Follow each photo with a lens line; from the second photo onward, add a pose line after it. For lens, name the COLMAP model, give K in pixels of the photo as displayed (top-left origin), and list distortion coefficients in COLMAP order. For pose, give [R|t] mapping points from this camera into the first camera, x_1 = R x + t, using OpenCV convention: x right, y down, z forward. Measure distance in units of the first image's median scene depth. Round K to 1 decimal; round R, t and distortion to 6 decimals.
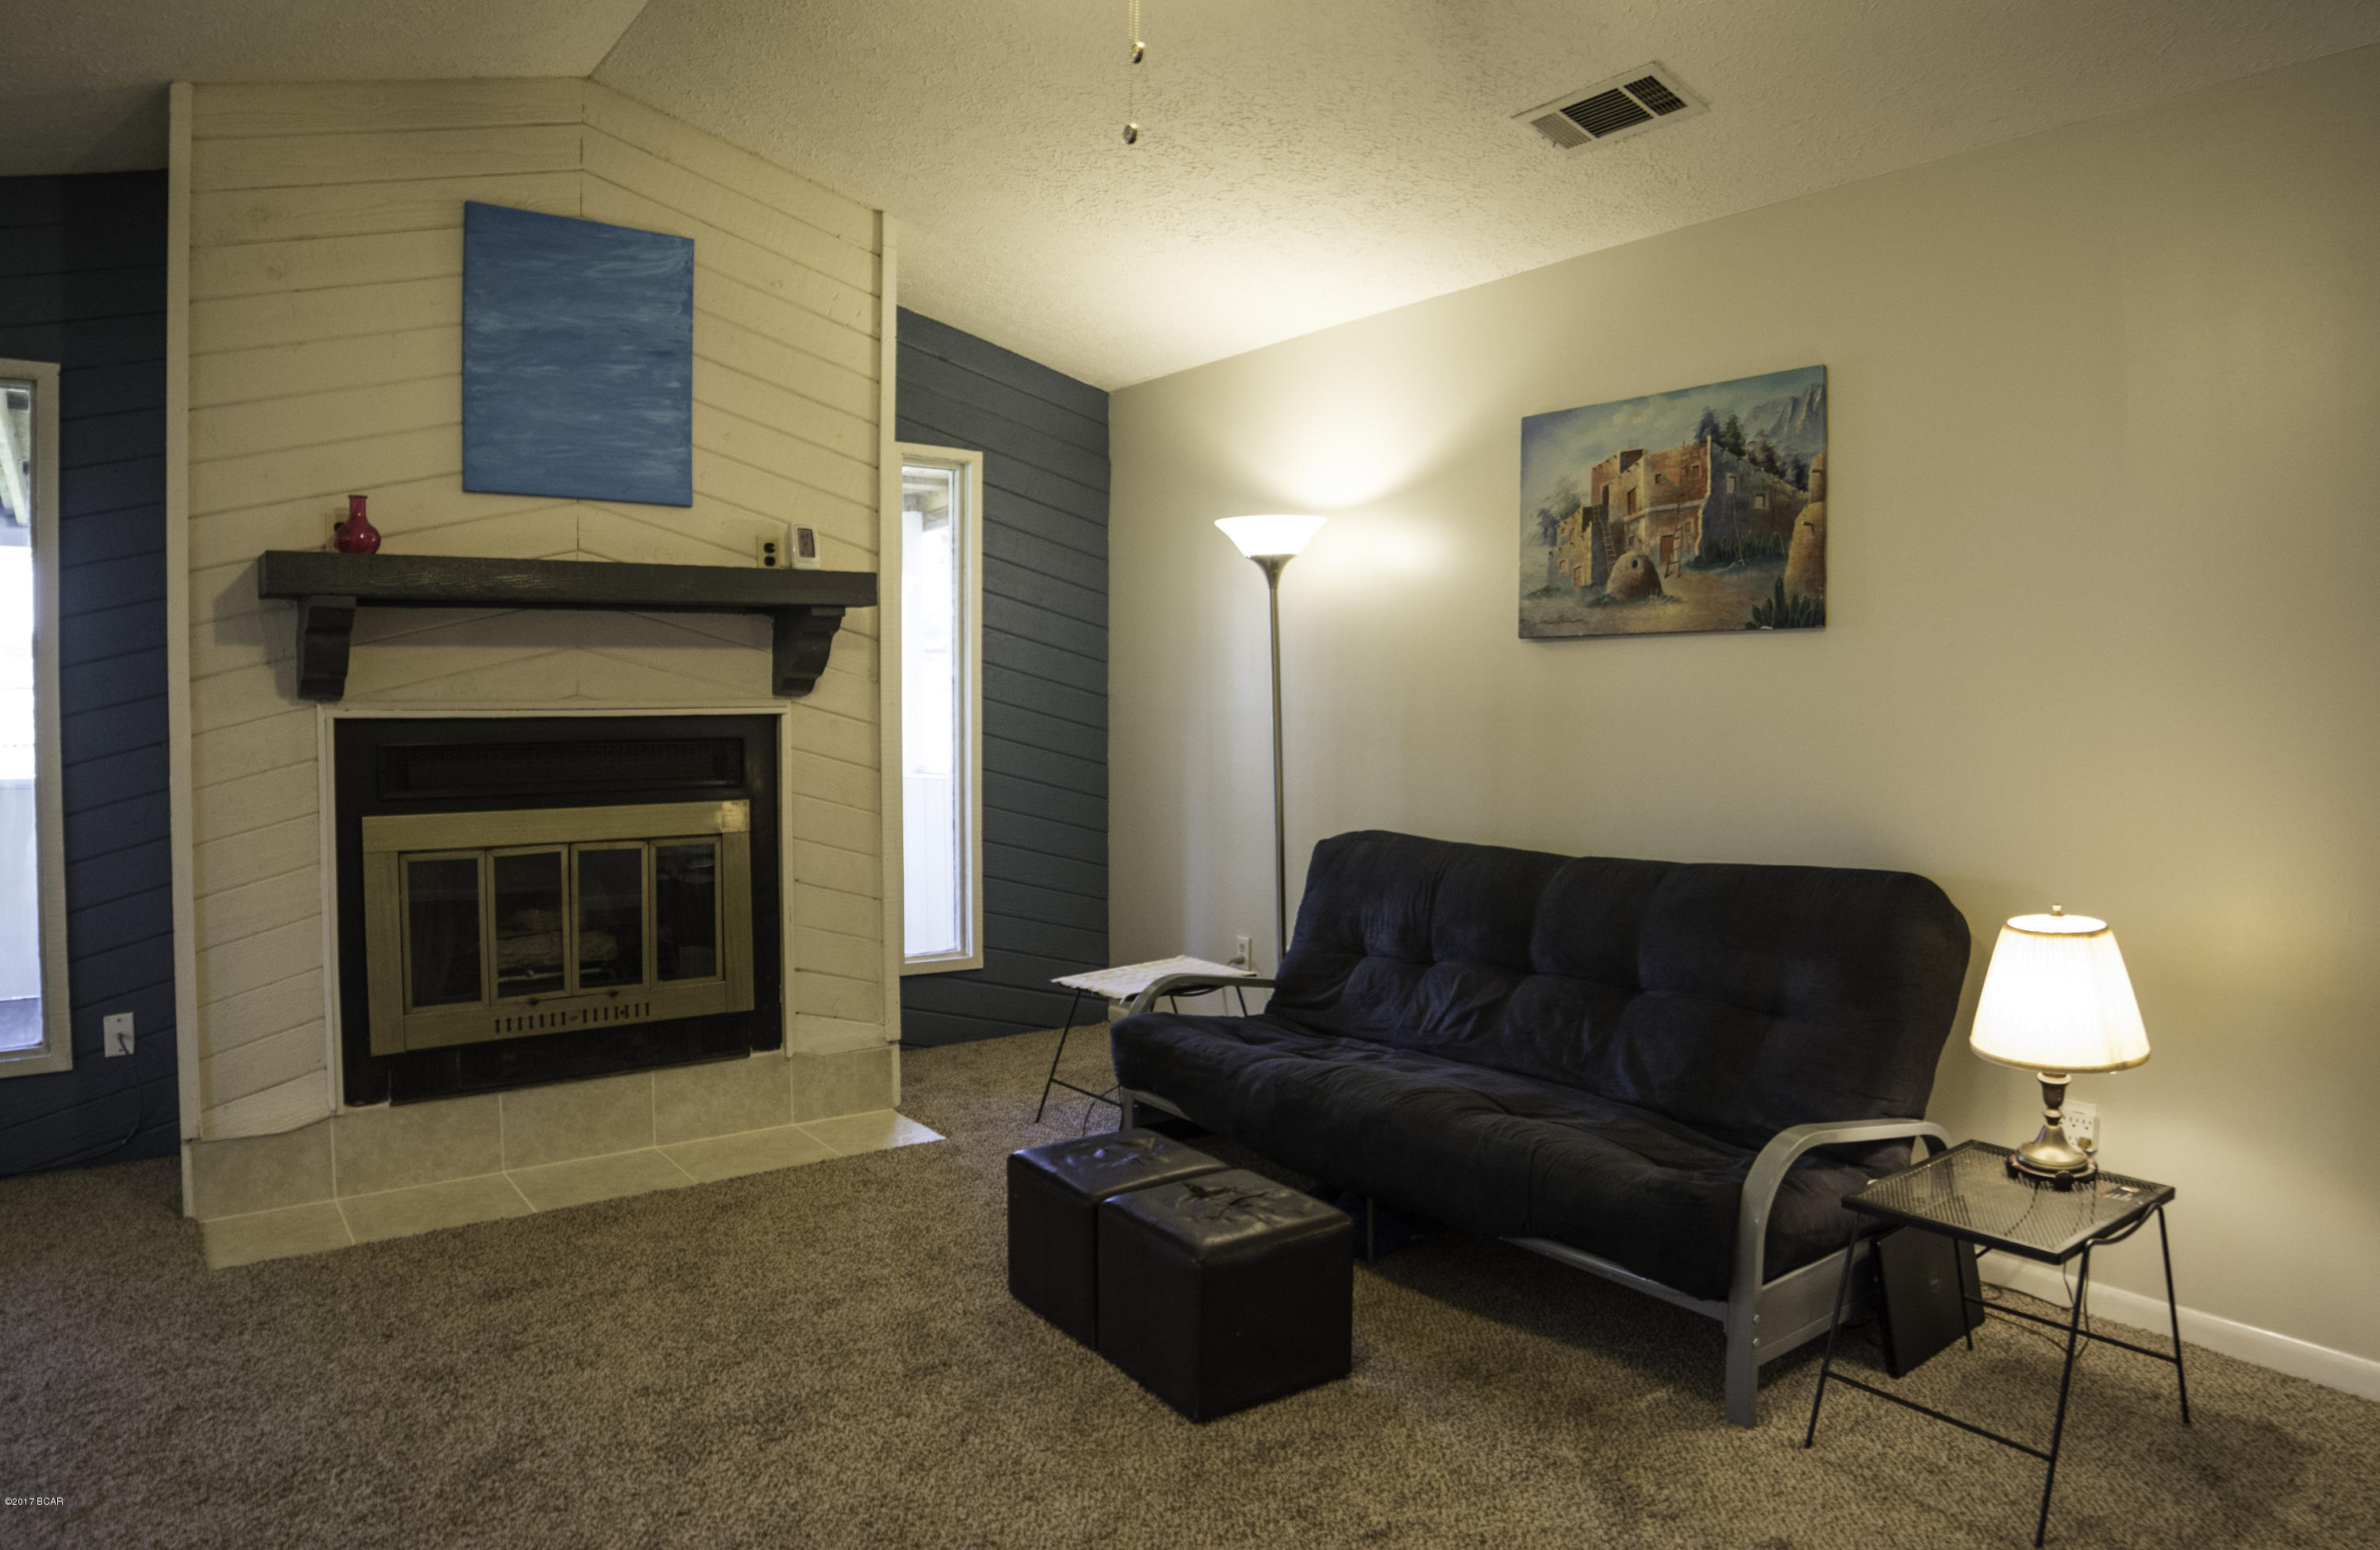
lens RADIAL K [[1452.2, 0, 1166.0], [0, 1452.2, 733.2], [0, 0, 1]] dist [-0.113378, 0.055340]
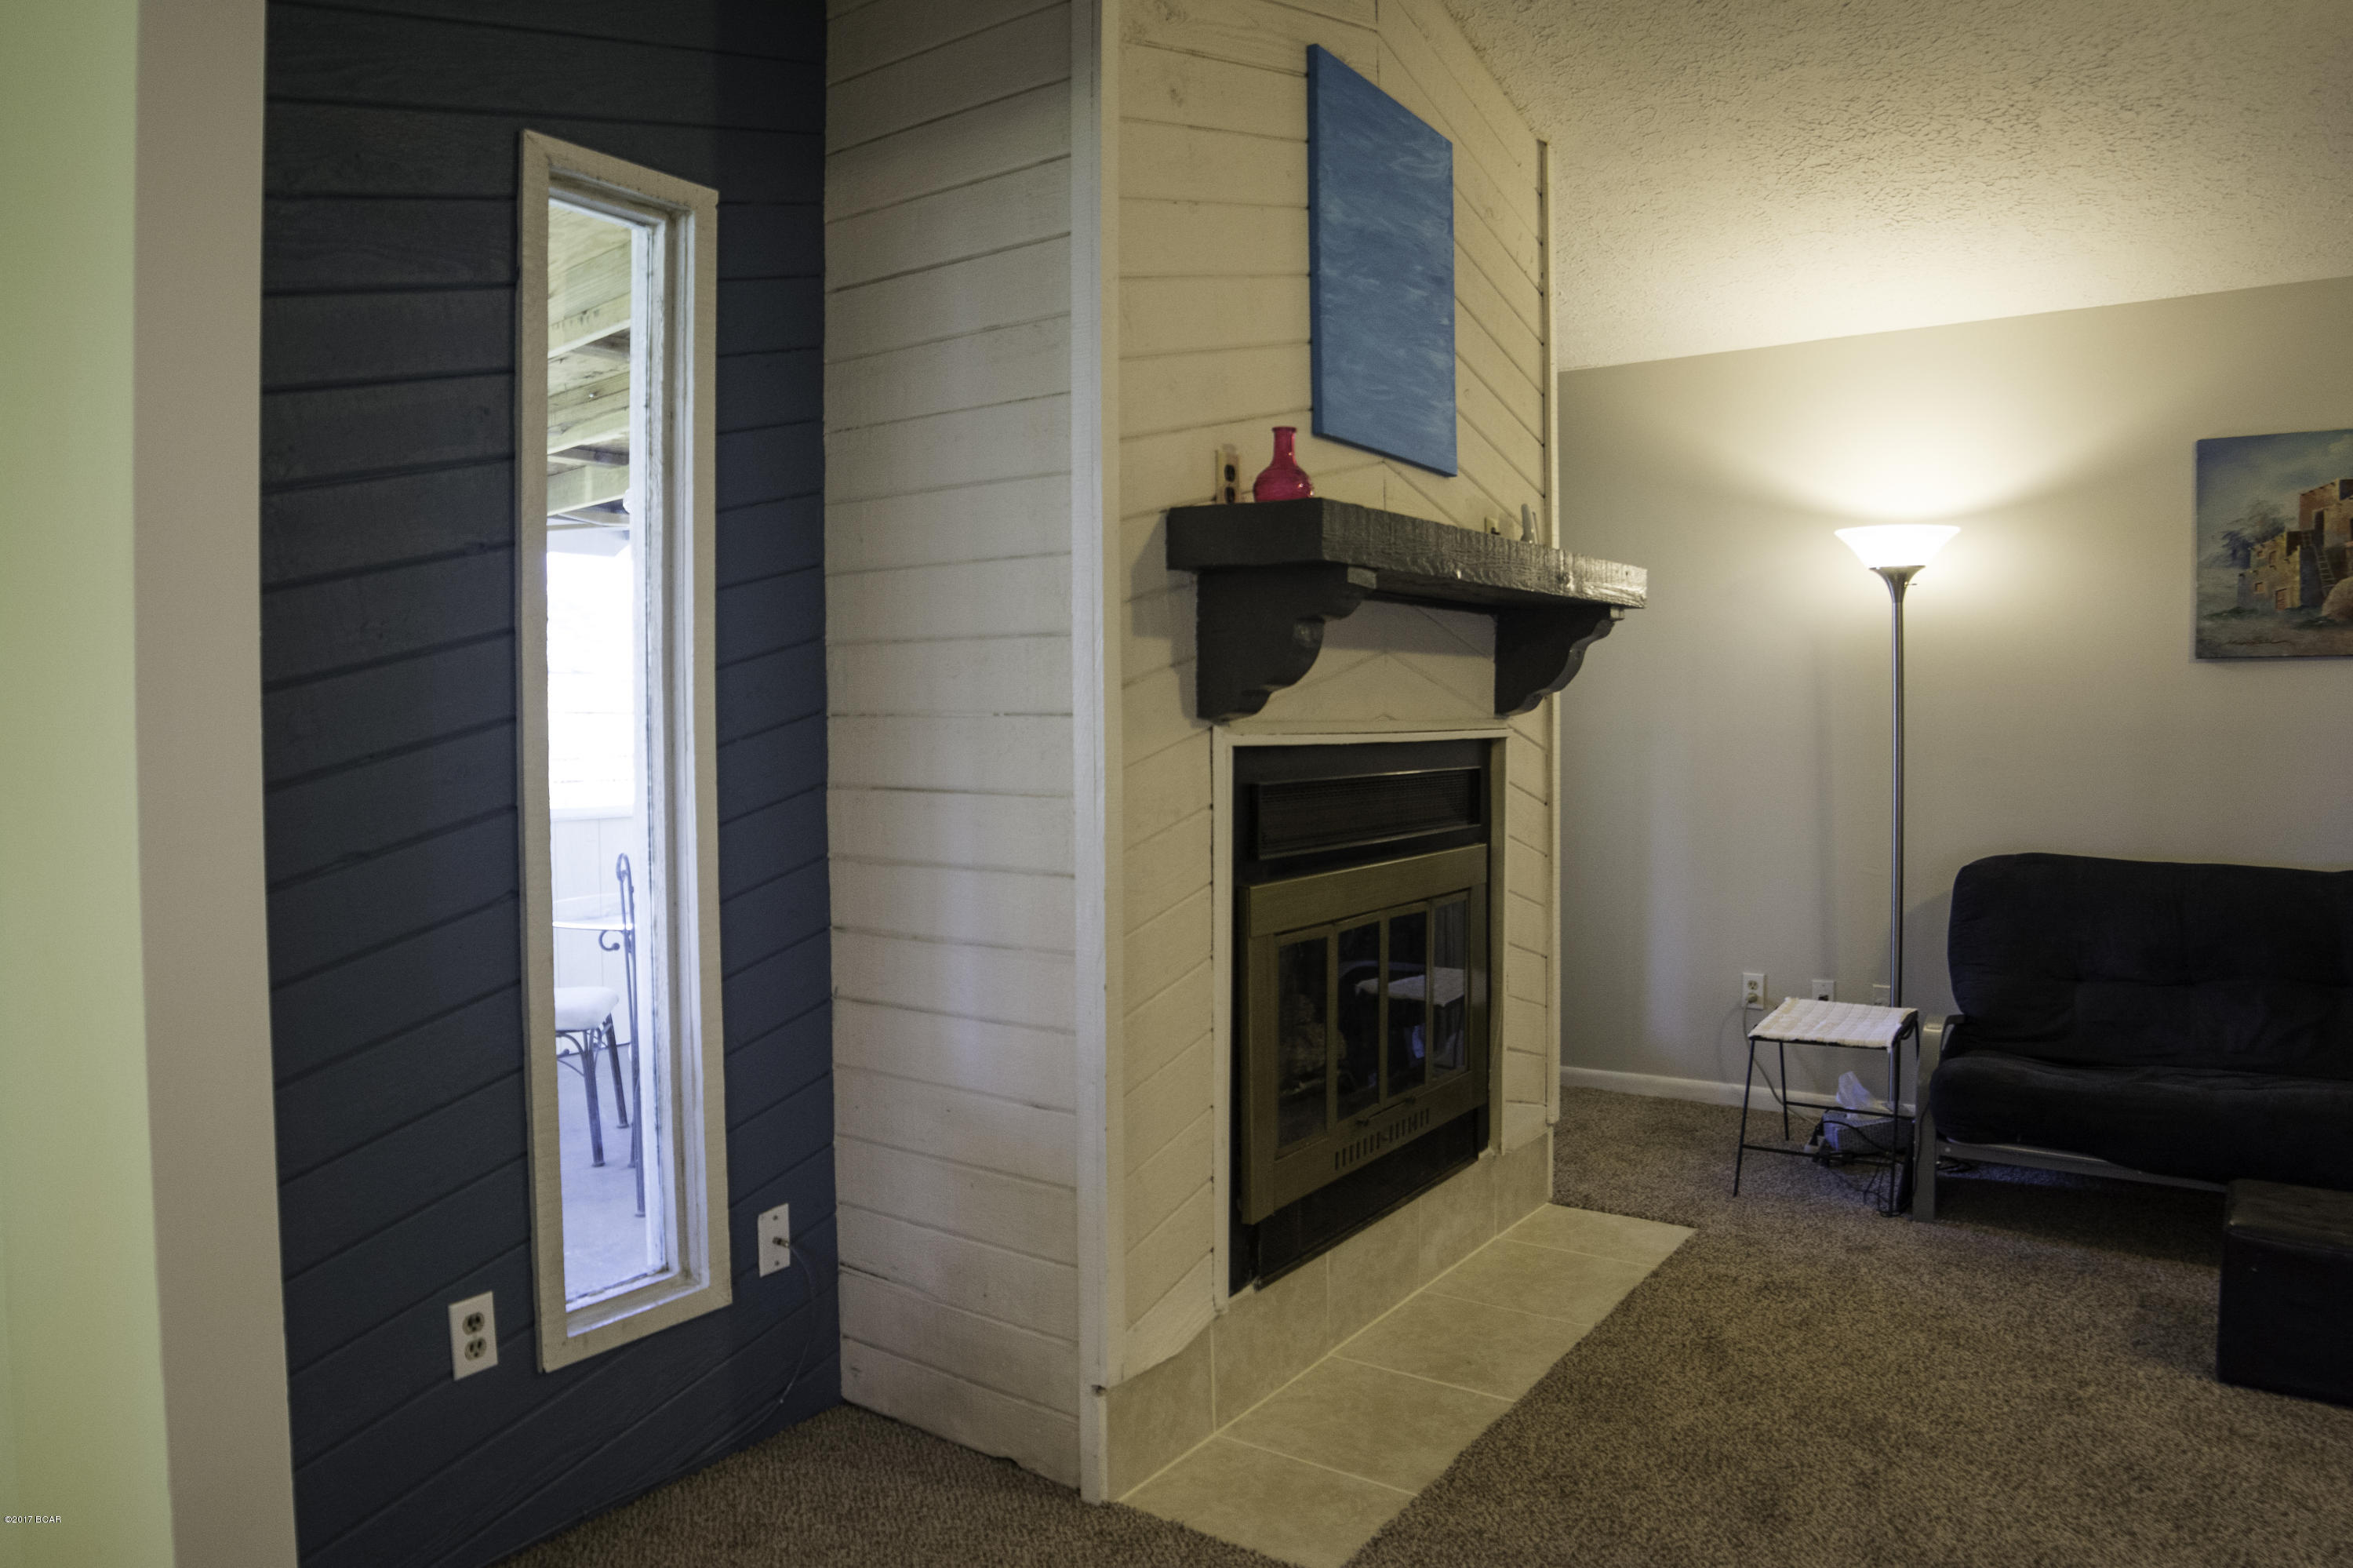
lens RADIAL K [[1499.3, 0, 1176.9], [0, 1499.3, 755.9], [0, 0, 1]] dist [-0.103473, 0.032723]
pose [[0.949502, -0.011285, 0.313557, -0.794573], [0.012366, 0.999922, -0.001460, -0.004802], [-0.313516, 0.005264, 0.949568, 0.285599]]
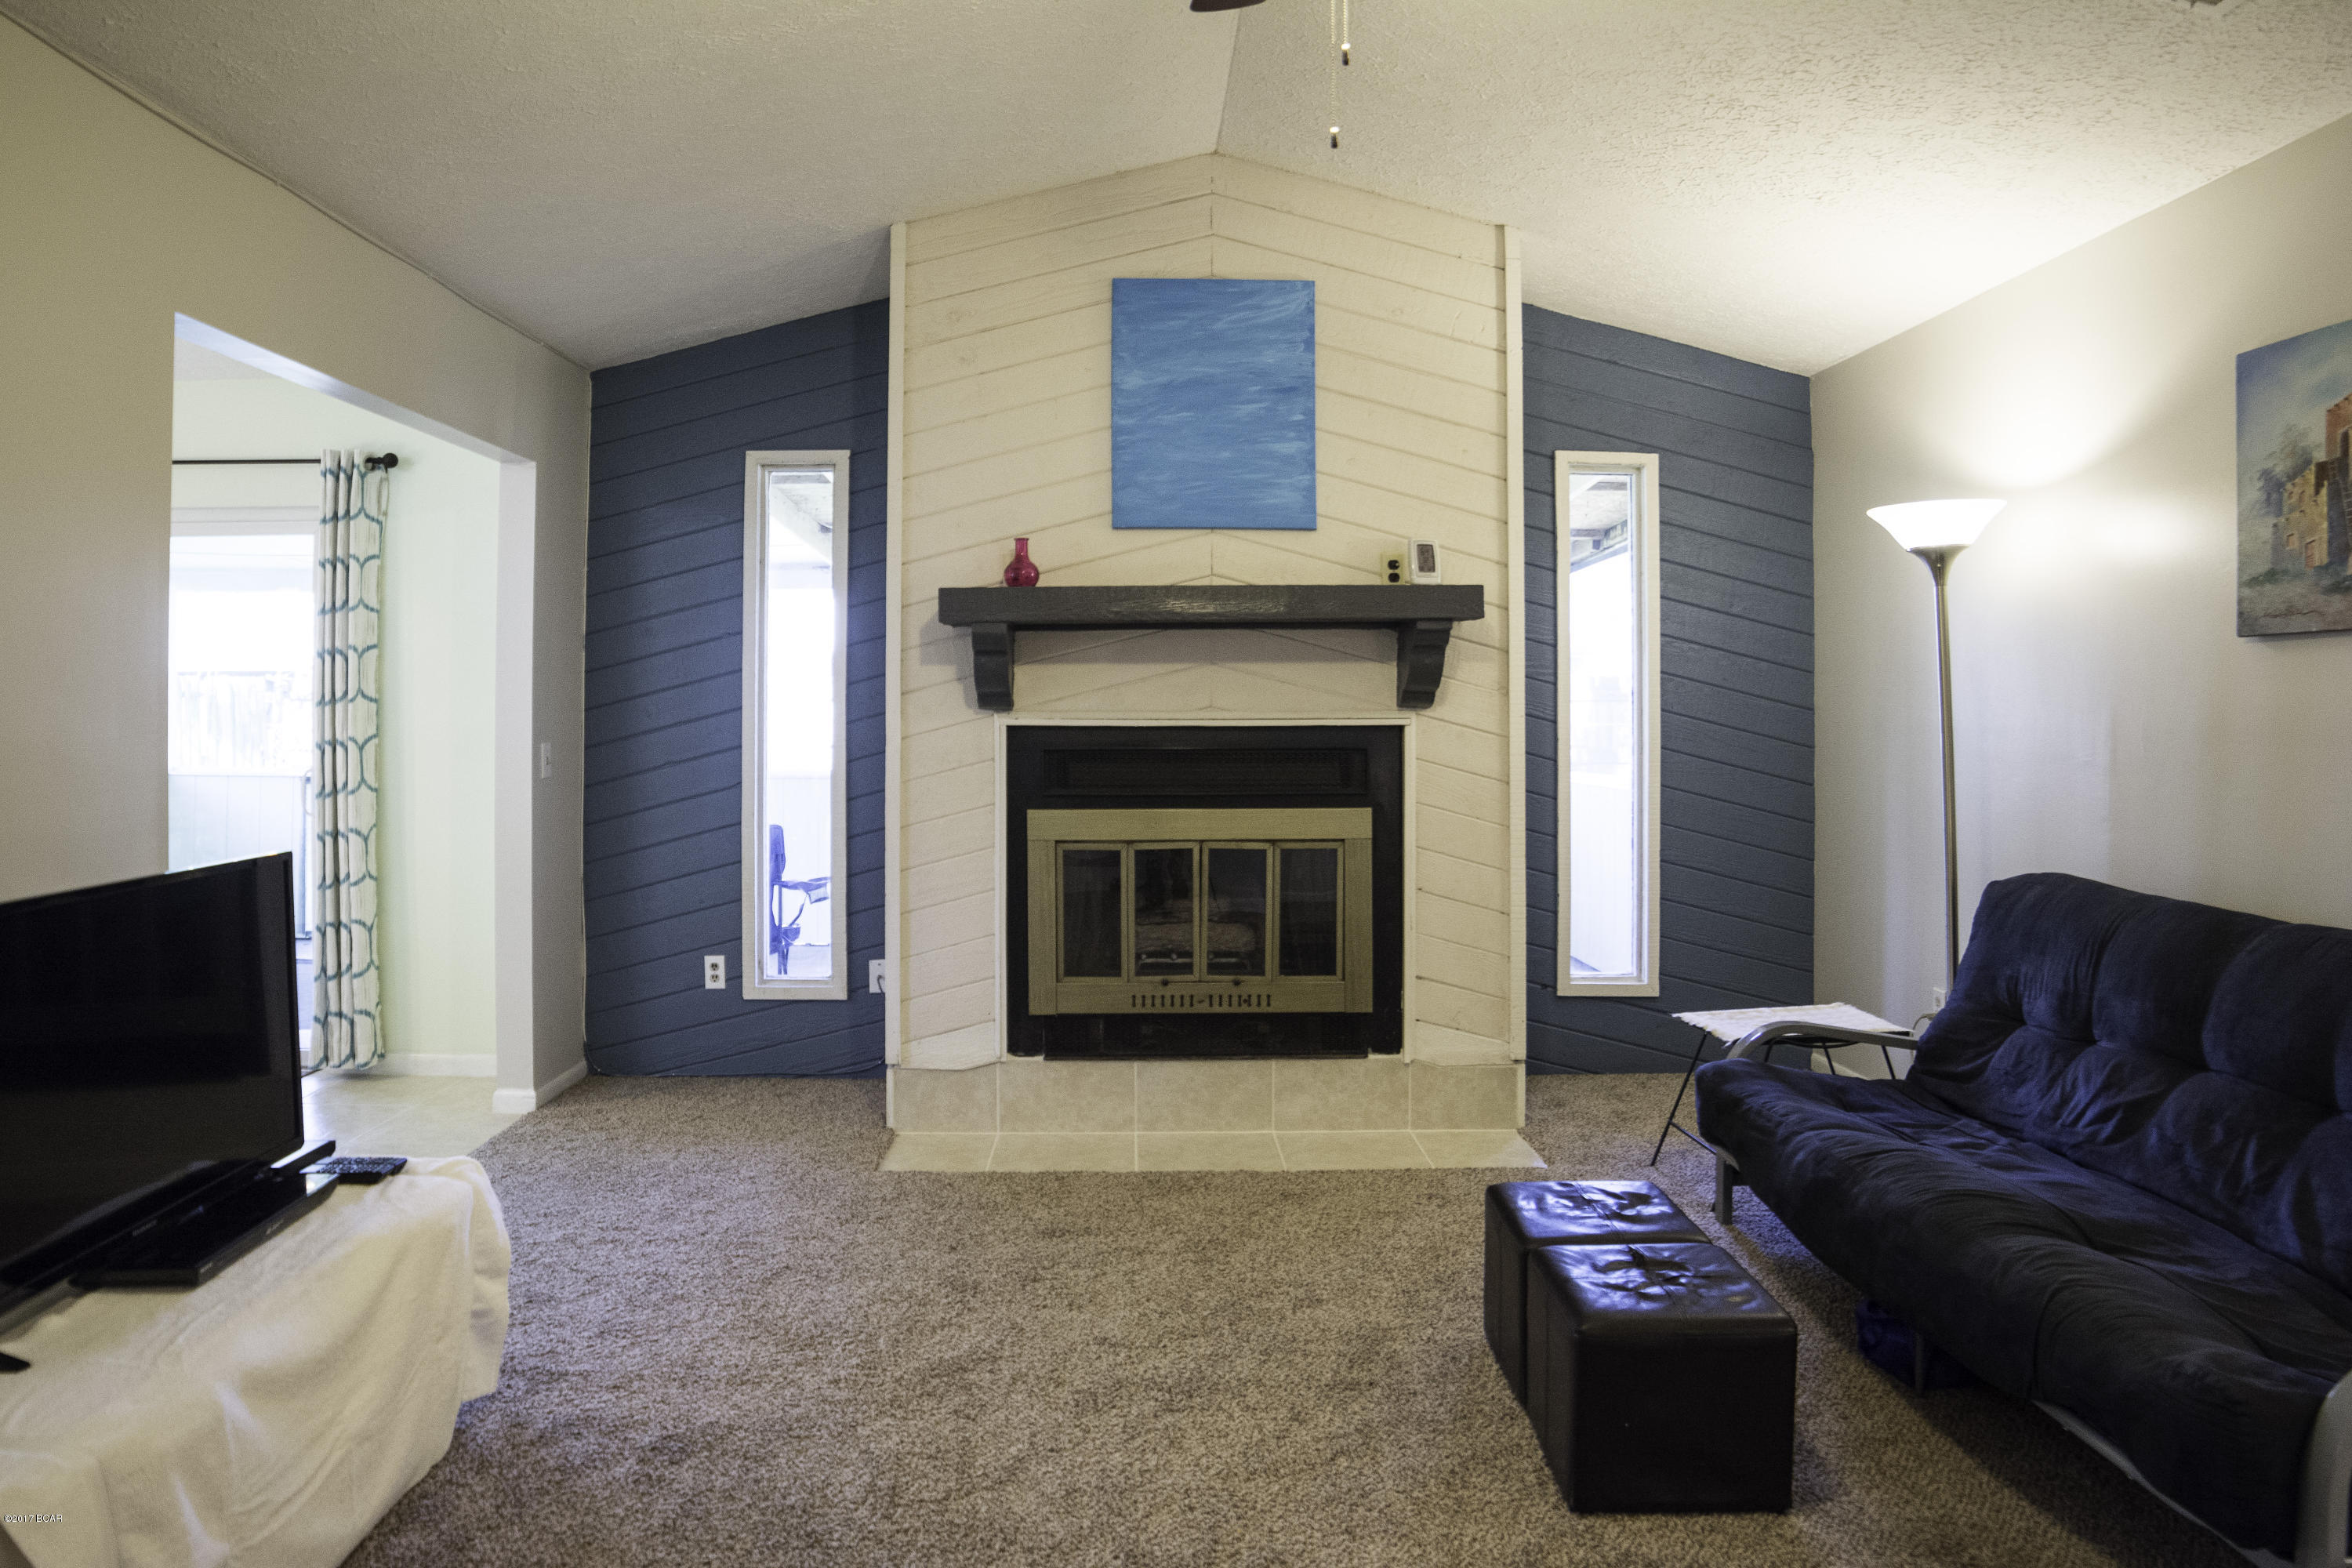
lens RADIAL K [[1451.1, 0, 1178.3], [0, 1451.1, 685.2], [0, 0, 1]] dist [-0.094003, 0.033645]
pose [[0.826172, -0.006287, -0.563382, 0.205486], [-0.016719, 0.999224, -0.035669, -0.003448], [0.563169, 0.038888, 0.825426, 0.062122]]
